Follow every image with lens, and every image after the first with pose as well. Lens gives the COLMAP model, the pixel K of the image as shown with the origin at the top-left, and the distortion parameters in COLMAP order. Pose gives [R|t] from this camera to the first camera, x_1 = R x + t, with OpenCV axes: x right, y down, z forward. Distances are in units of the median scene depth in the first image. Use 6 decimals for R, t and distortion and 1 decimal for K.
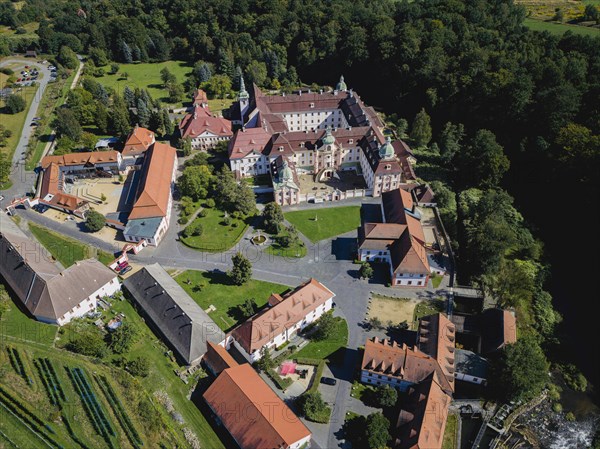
lens RADIAL K [[438.5, 0, 300.0], [0, 438.5, 224.5], [0, 0, 1]] dist [-0.007061, 0.001451]
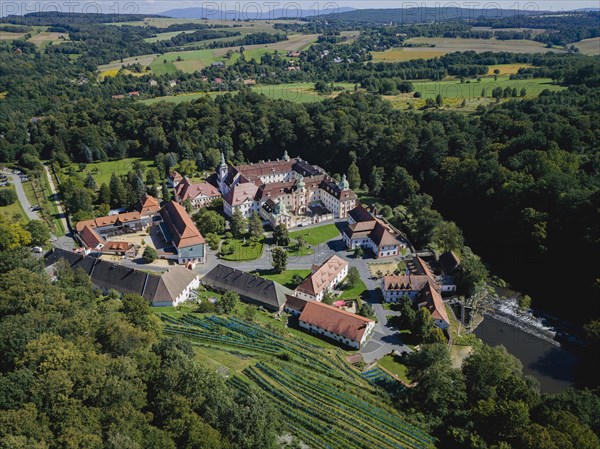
lens RADIAL K [[438.5, 0, 300.0], [0, 438.5, 224.5], [0, 0, 1]] dist [-0.007061, 0.001451]
pose [[0.952187, -0.123570, 0.279410, -0.340426], [0.187574, 0.958342, -0.215397, 0.229035], [-0.241154, 0.257509, 0.935700, -0.280617]]
